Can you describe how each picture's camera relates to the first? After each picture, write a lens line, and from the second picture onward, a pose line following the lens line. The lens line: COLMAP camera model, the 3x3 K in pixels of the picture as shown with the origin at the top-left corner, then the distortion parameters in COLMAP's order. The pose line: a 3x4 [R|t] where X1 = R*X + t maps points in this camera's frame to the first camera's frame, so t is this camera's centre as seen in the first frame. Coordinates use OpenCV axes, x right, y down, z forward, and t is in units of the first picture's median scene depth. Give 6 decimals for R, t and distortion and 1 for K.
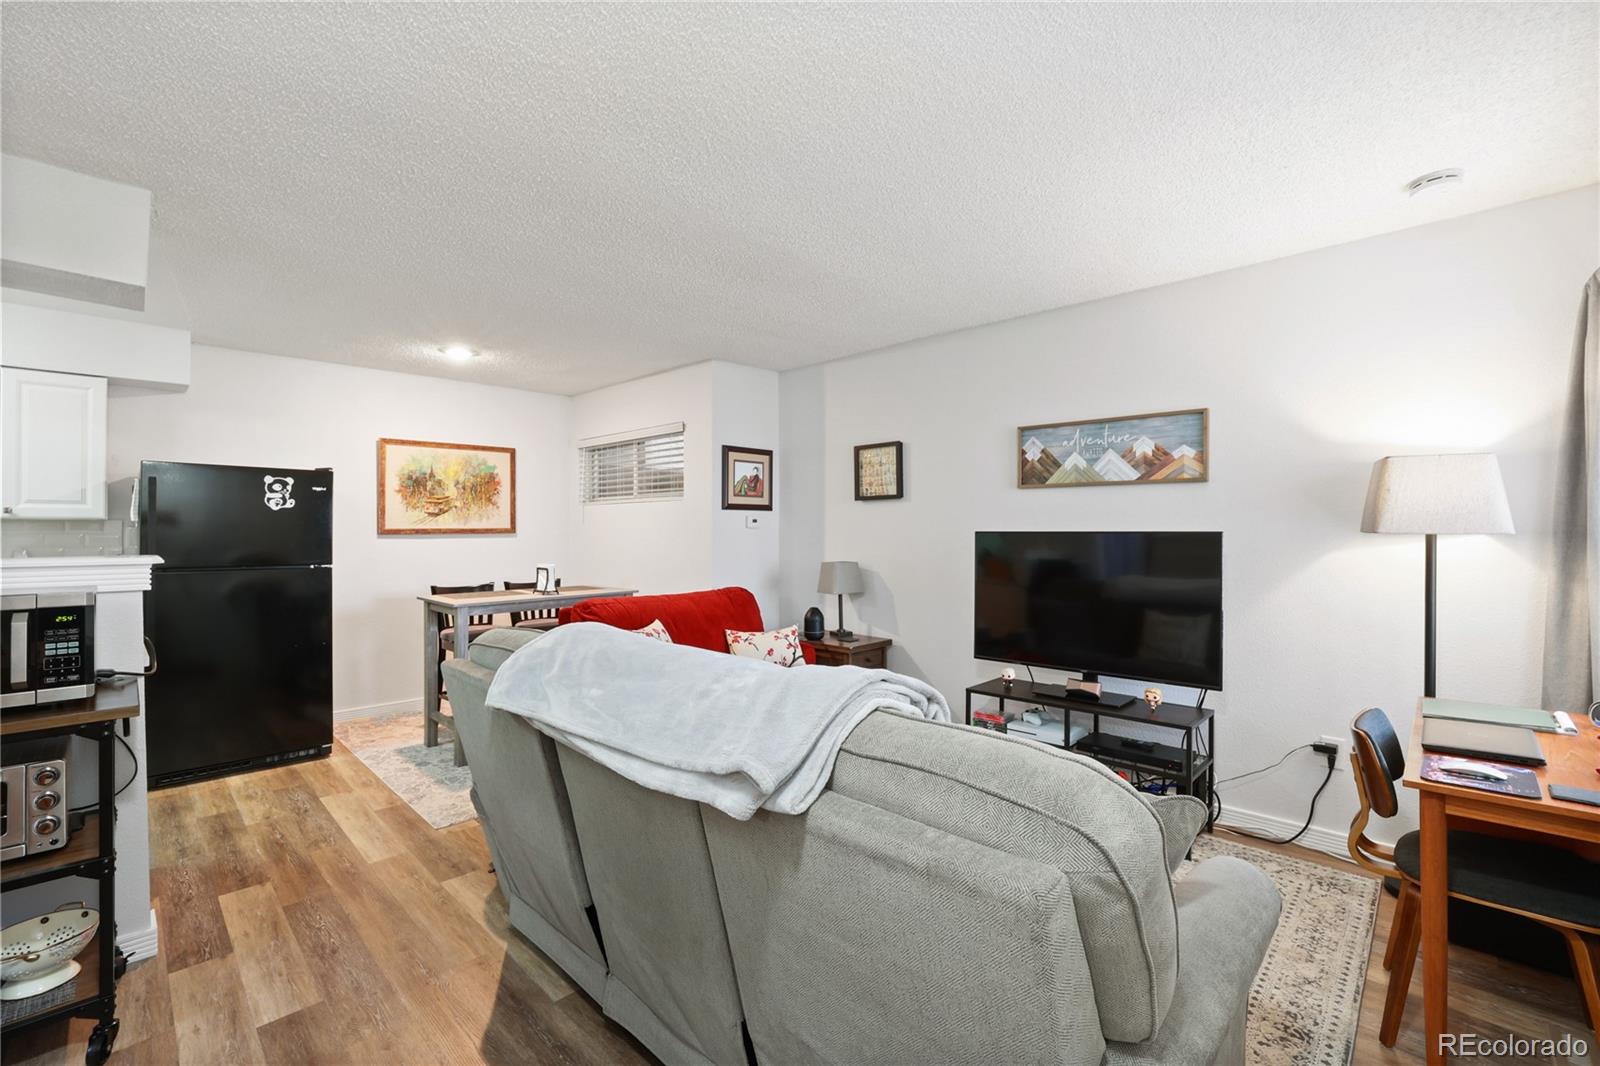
lens RADIAL K [[703.6, 0, 783.1], [0, 703.6, 528.2], [0, 0, 1]] dist [-0.001354, 0.009108]
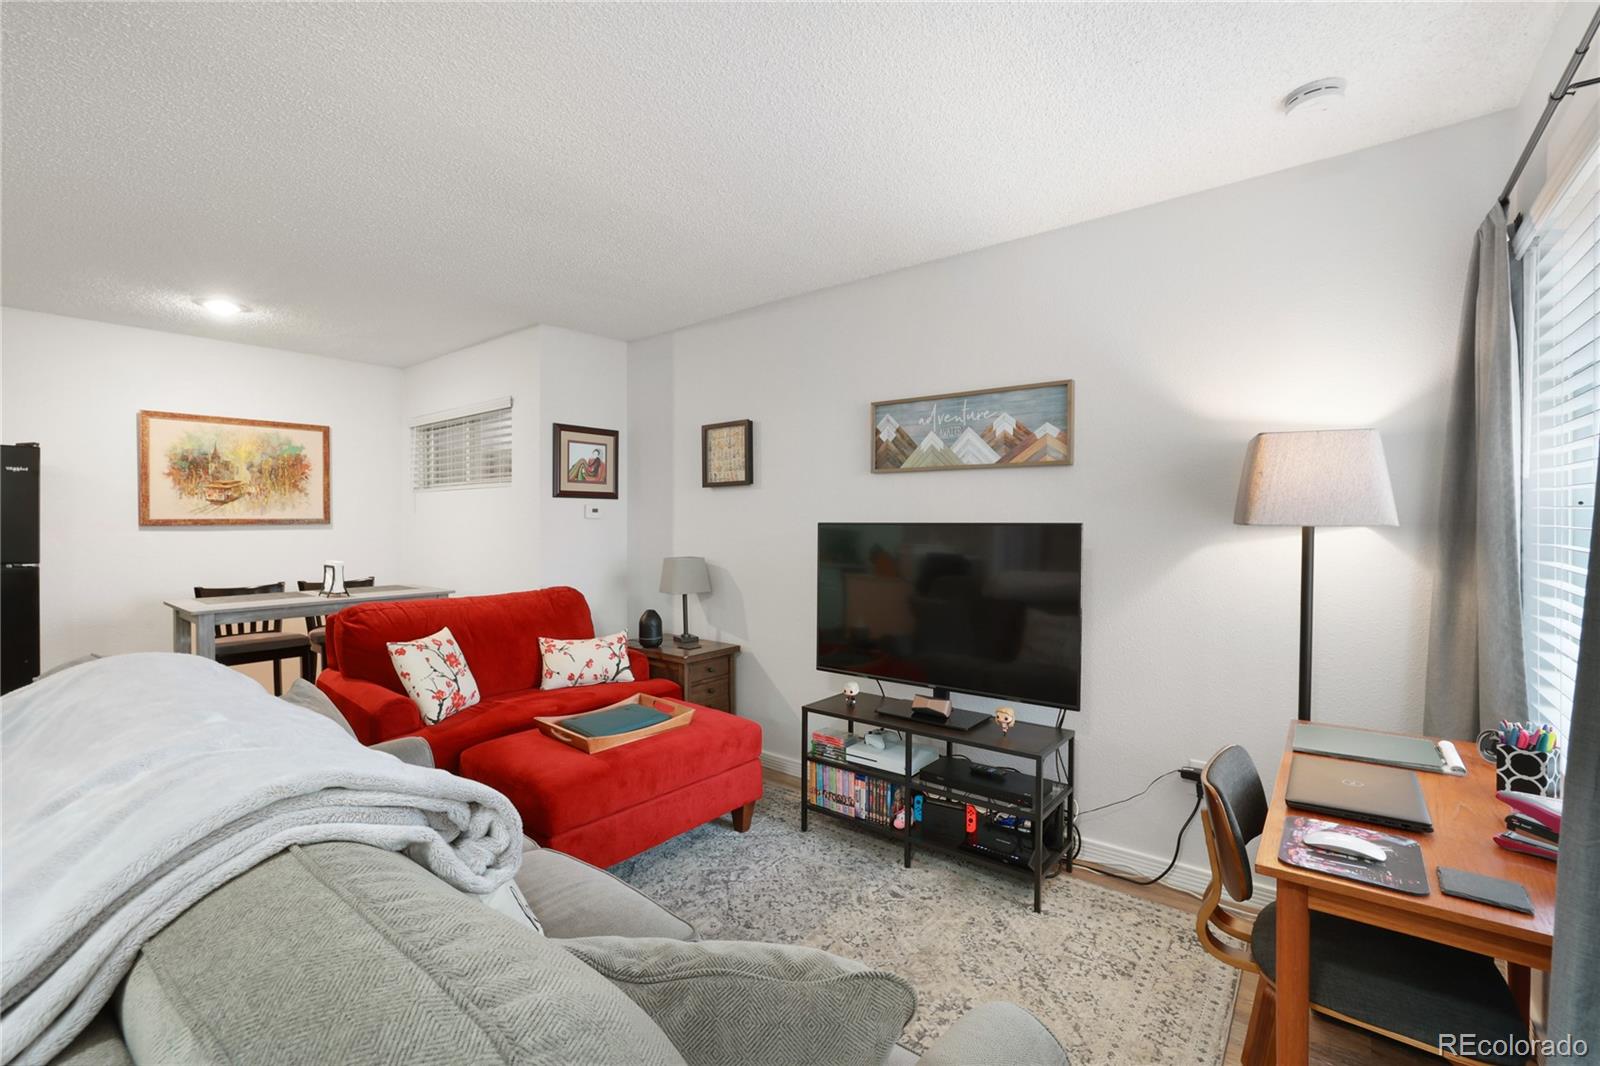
lens RADIAL K [[703.6, 0, 771.7], [0, 703.6, 527.6], [0, 0, 1]] dist [-0.001354, 0.009108]
pose [[0.997052, 0.000243, 0.076732, 0.156128], [-0.001154, 0.999929, 0.011832, 0.000512], [-0.076723, -0.011886, 0.996982, 0.152922]]
